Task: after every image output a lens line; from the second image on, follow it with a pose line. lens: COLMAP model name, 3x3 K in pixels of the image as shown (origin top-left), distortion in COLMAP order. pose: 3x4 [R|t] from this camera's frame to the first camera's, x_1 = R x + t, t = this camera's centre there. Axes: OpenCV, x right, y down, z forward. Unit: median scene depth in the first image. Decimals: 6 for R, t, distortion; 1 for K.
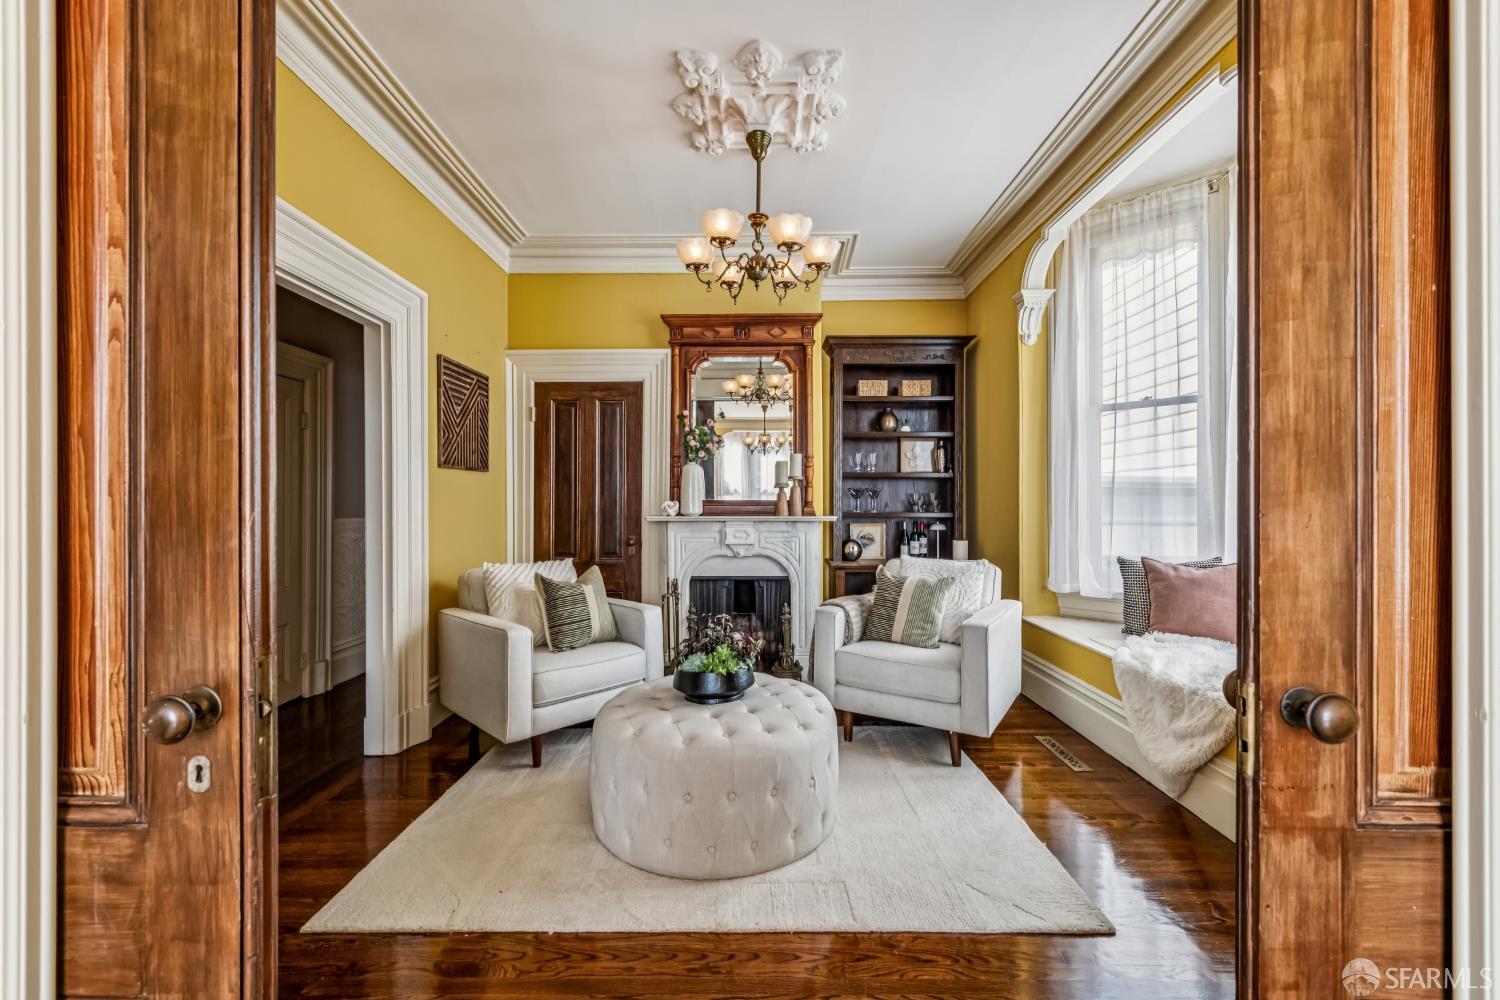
lens RADIAL K [[620.2, 0, 753.6], [0, 620.2, 499.5], [0, 0, 1]] dist [0.012770, -0.000020]
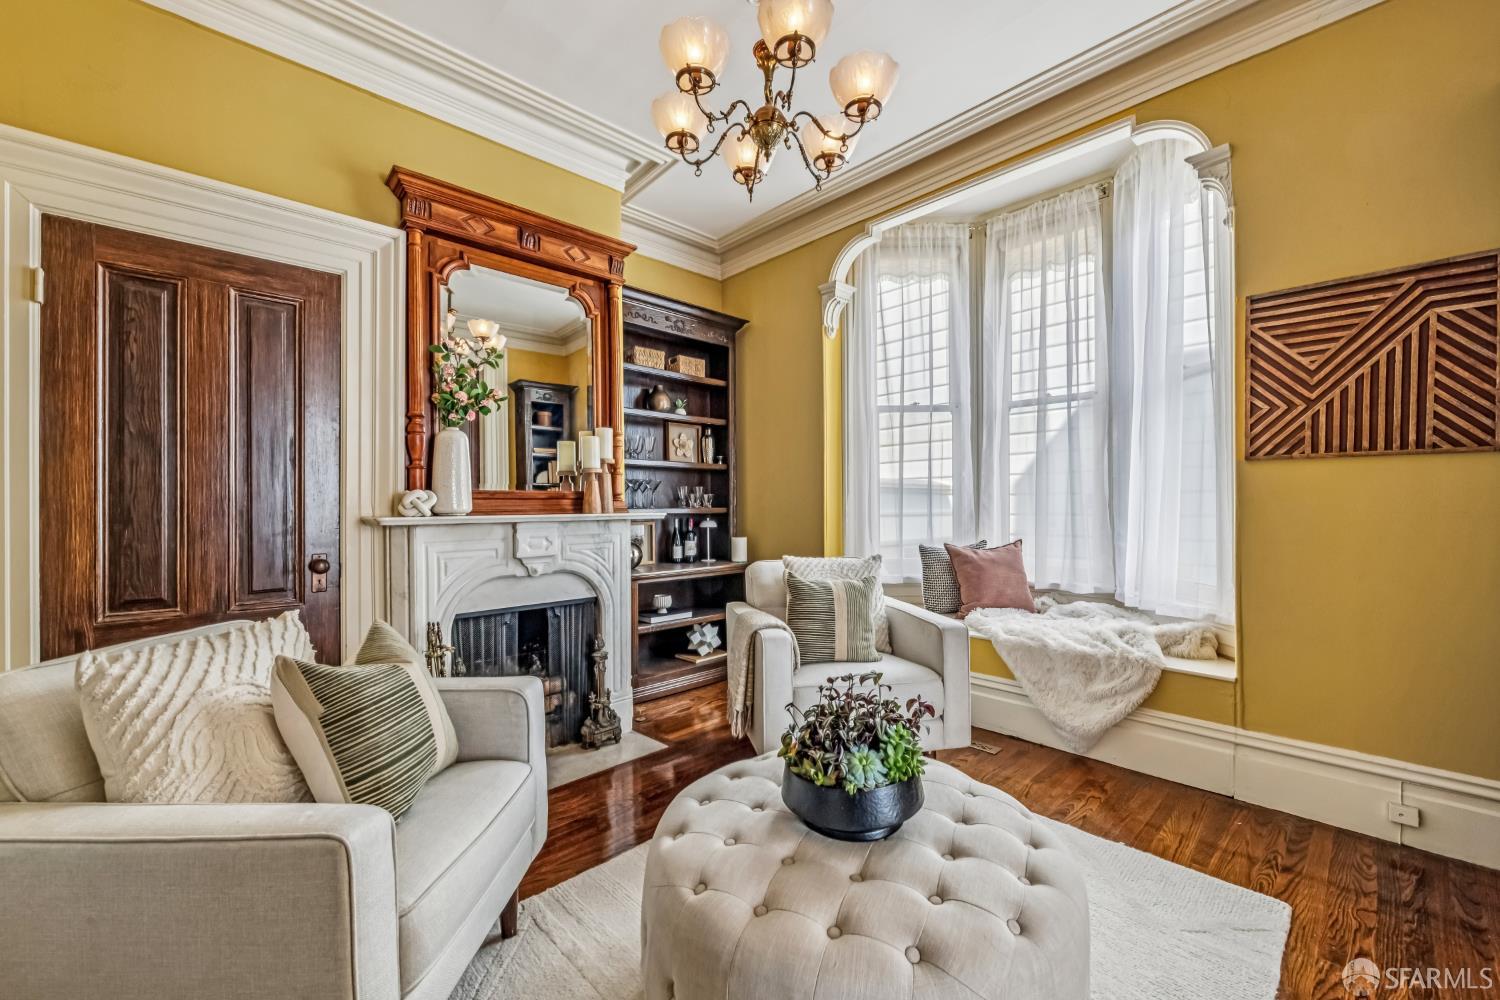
lens RADIAL K [[594.5, 0, 751.1], [0, 594.5, 503.9], [0, 0, 1]] dist [-0.000171, -0.001660]
pose [[0.719824, -0.003960, 0.694145, -0.292727], [0.000003, 0.999984, 0.005702, 0.011559], [-0.694156, -0.004102, 0.719813, 0.373711]]
